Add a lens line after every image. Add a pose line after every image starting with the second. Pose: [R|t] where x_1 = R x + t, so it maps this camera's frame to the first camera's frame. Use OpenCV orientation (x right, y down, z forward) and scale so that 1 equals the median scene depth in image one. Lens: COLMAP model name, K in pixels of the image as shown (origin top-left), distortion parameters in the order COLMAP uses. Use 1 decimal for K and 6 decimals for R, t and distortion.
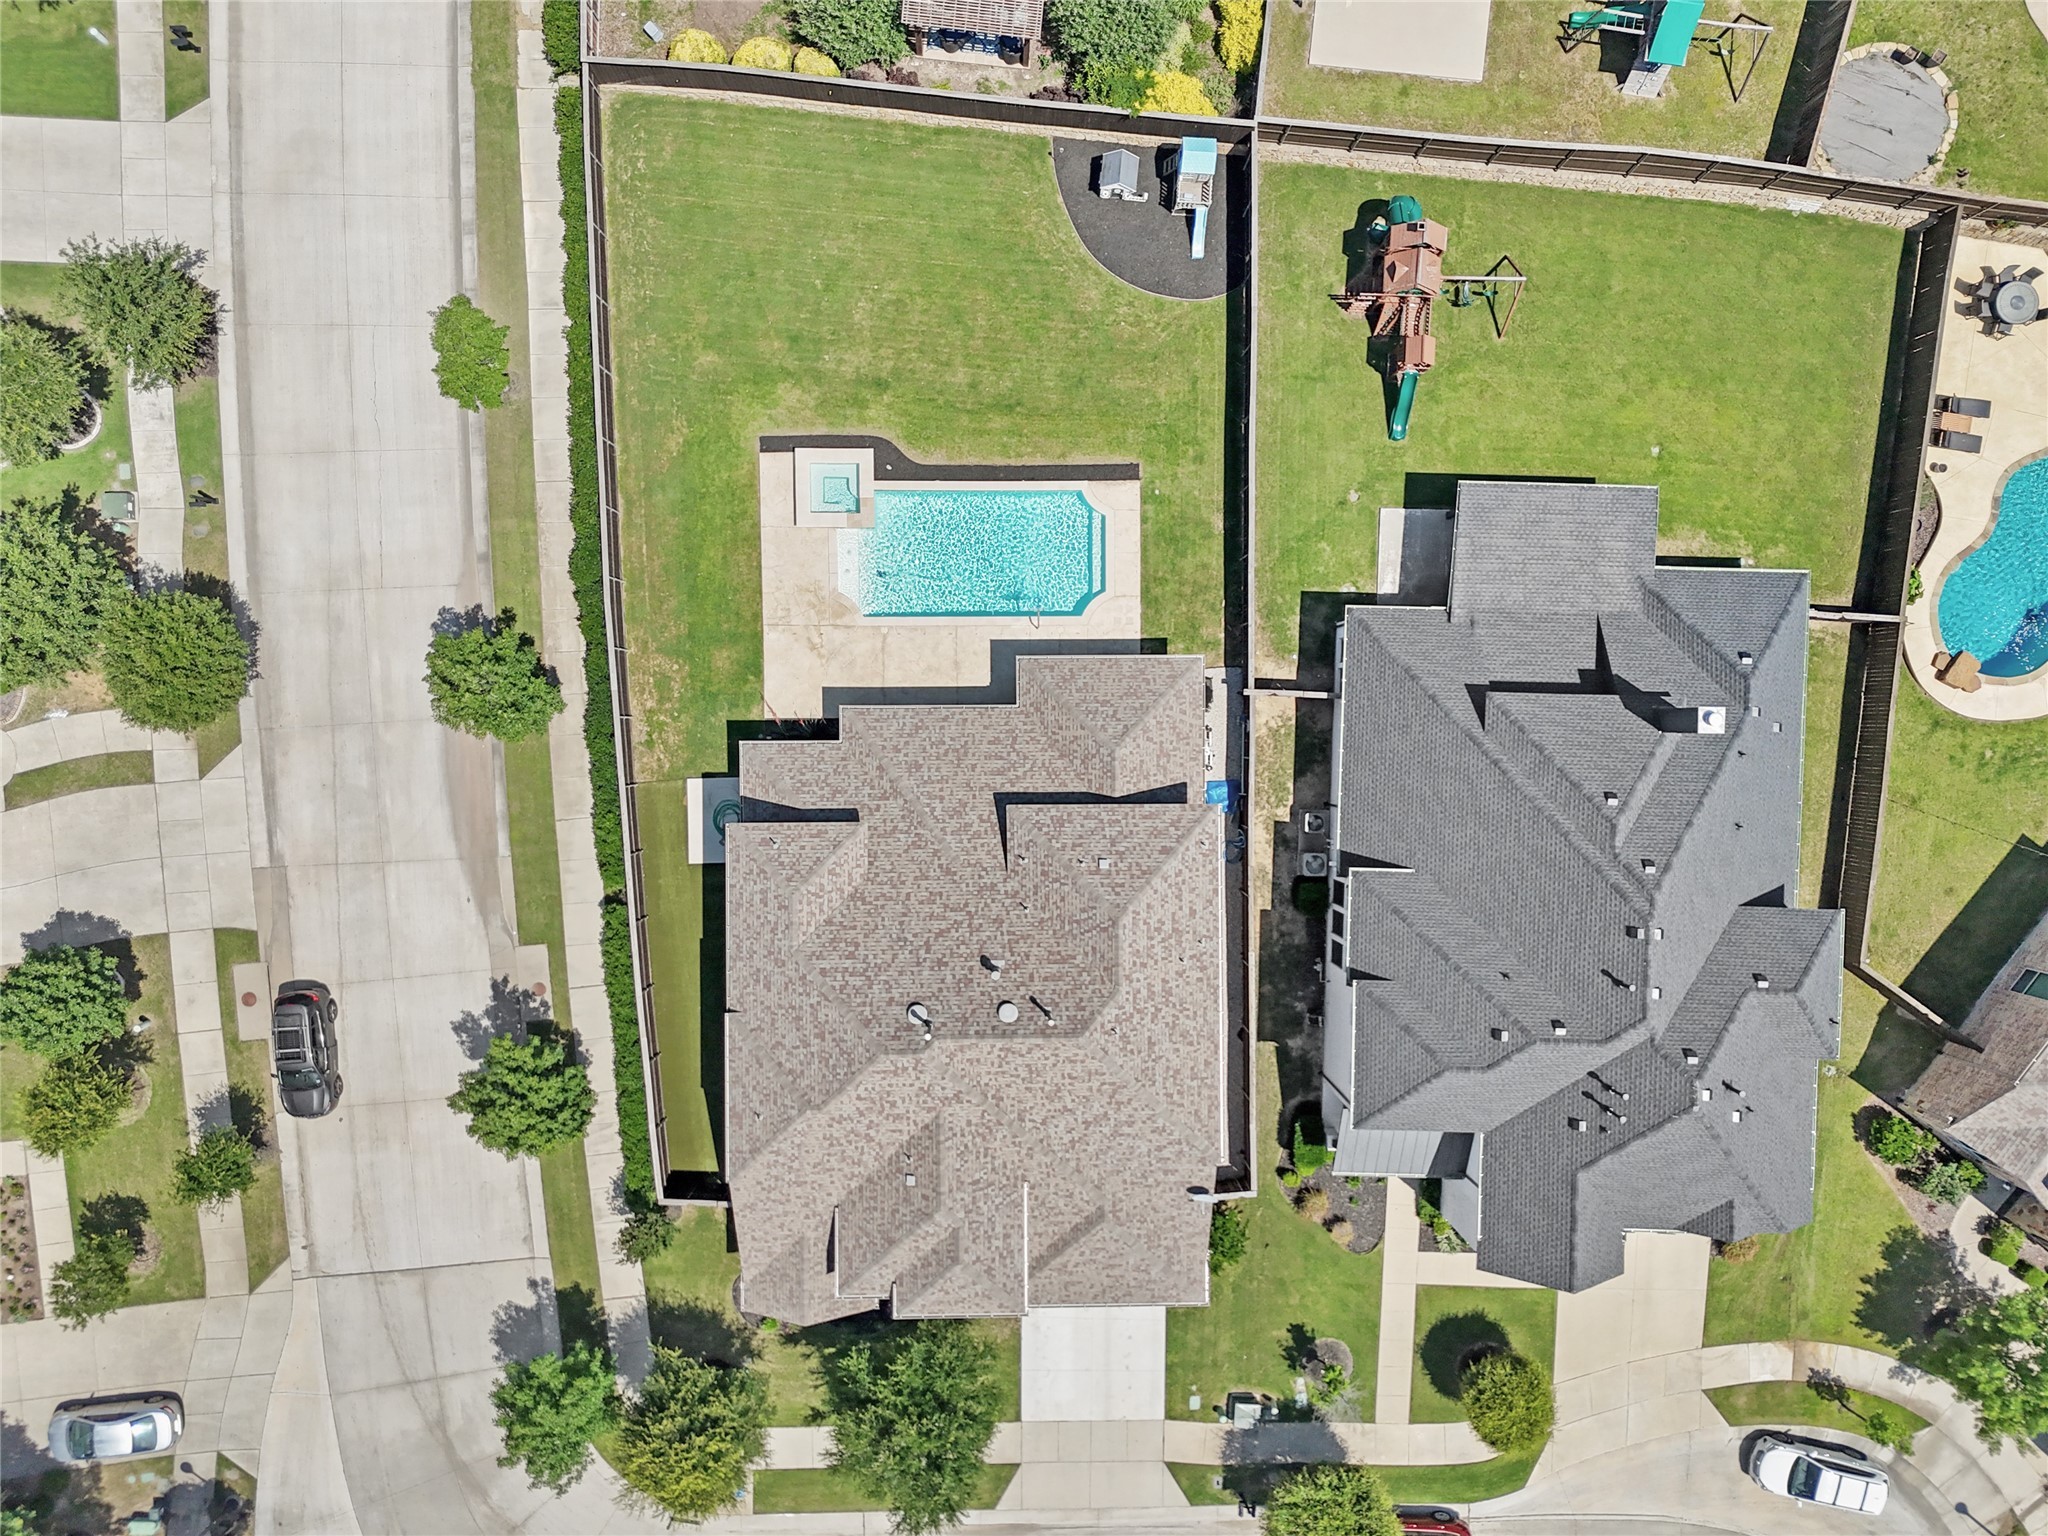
lens RADIAL K [[1503.9, 0, 1024.0], [0, 1503.9, 768.0], [0, 0, 1]] dist [0.057524, -0.000243]
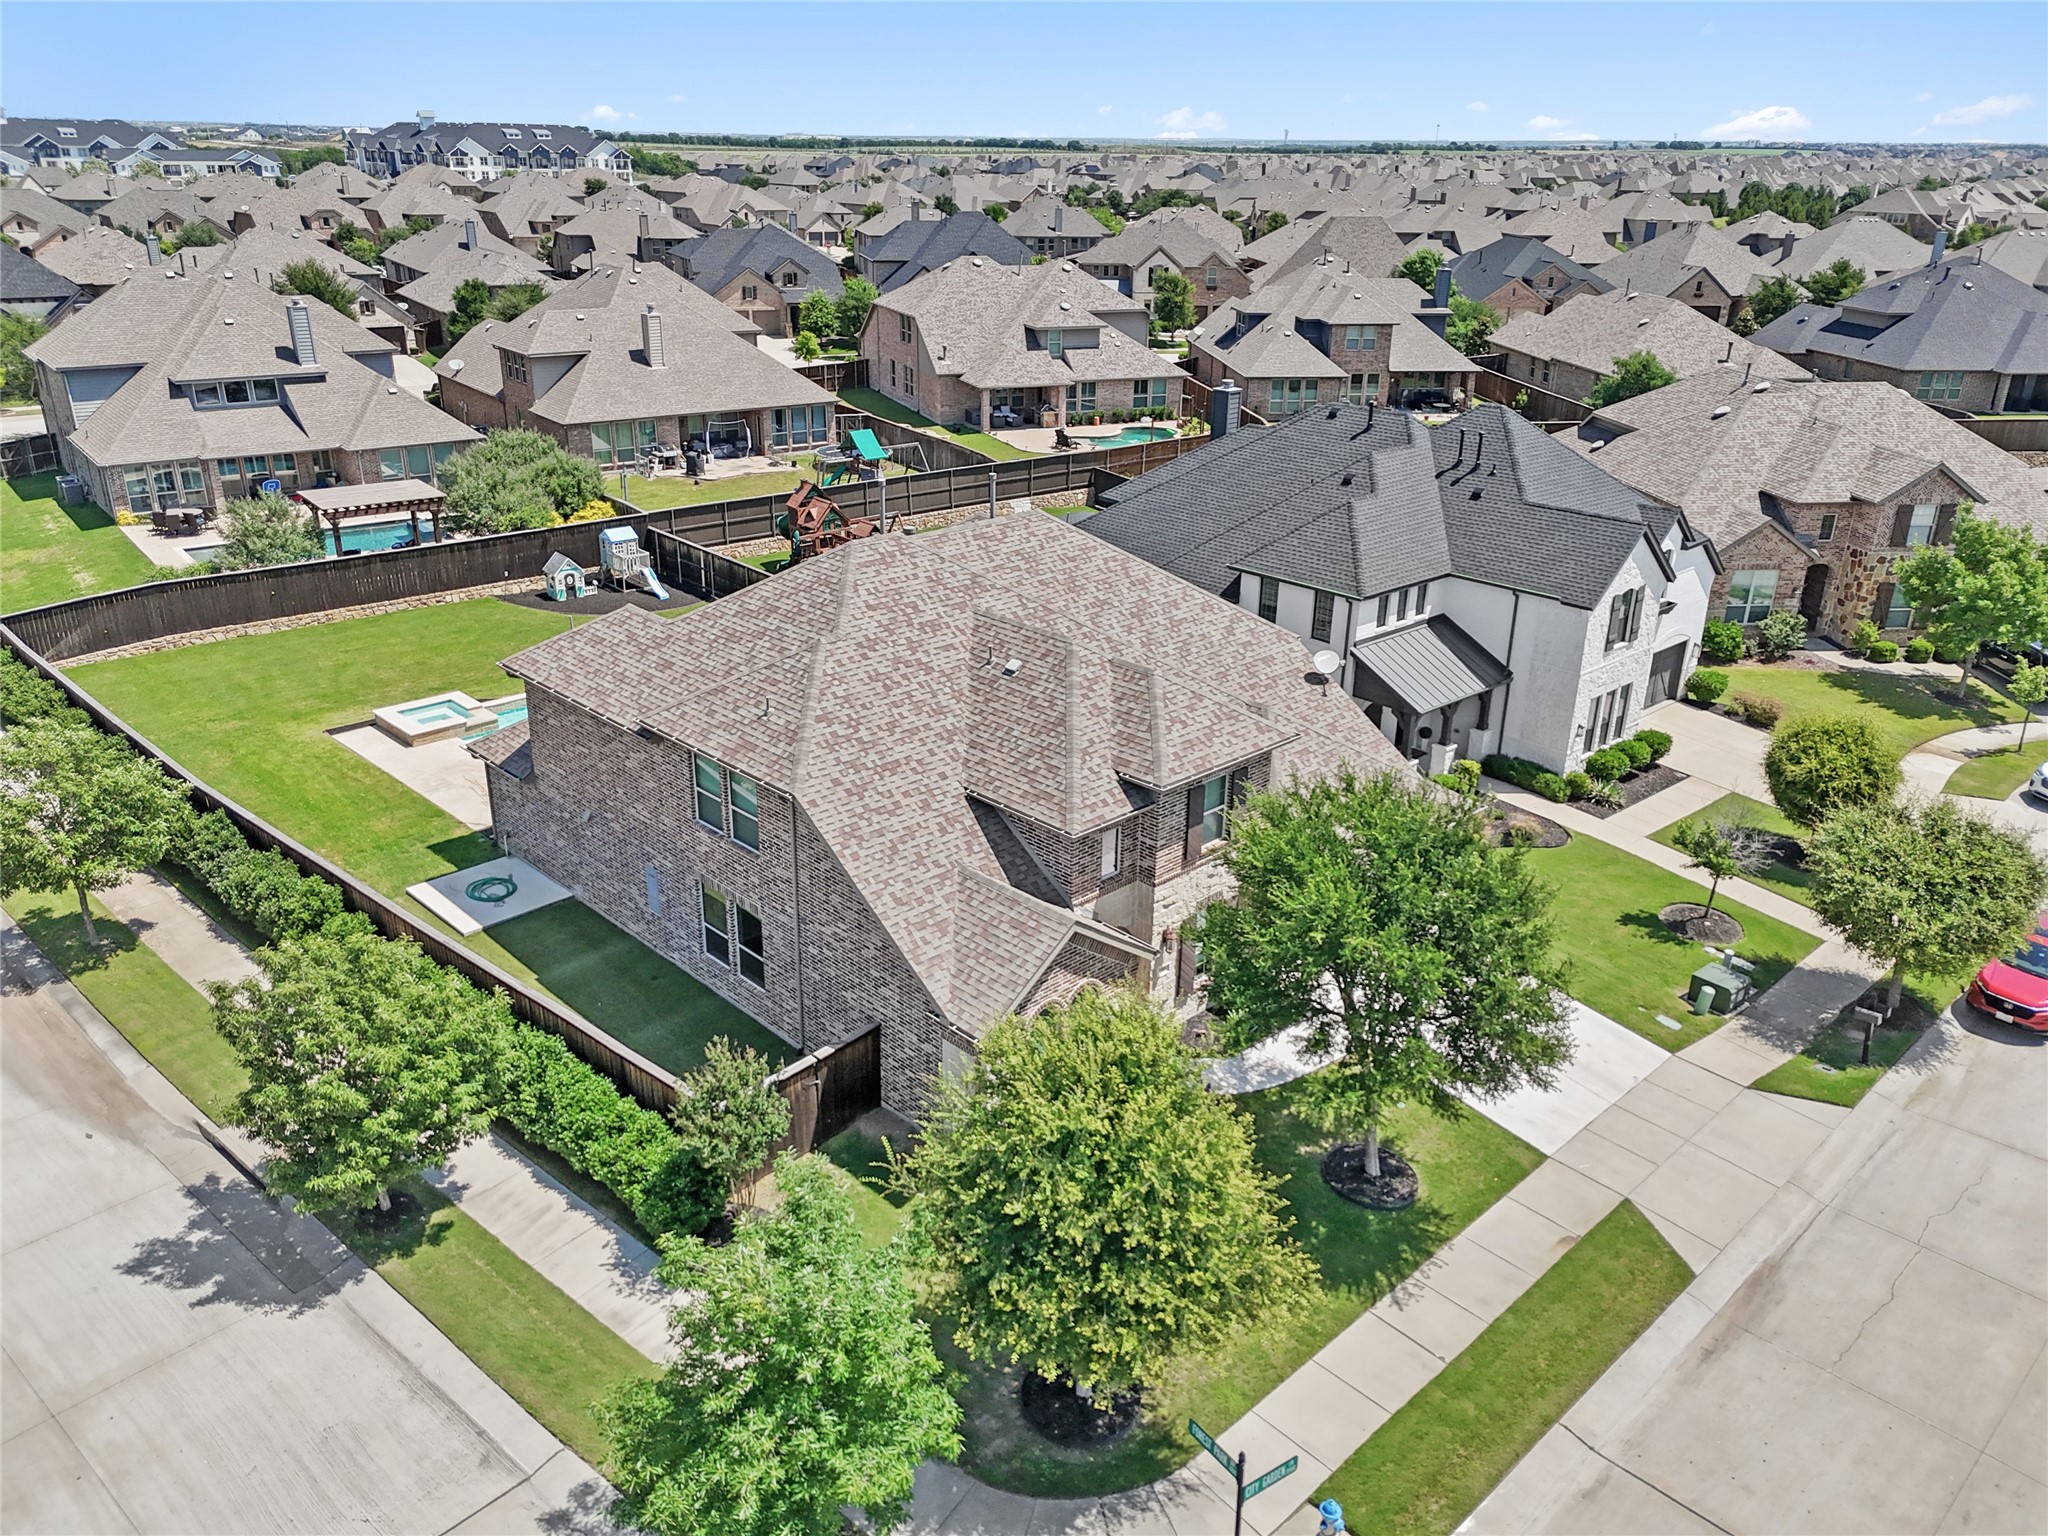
lens RADIAL K [[1503.9, 0, 1024.0], [0, 1503.9, 768.0], [0, 0, 1]] dist [0.057524, -0.000243]
pose [[0.715570, -0.310066, 0.625954, -0.429172], [0.696328, 0.245359, -0.674482, 0.648243], [0.055550, 0.918508, 0.391480, 0.691066]]
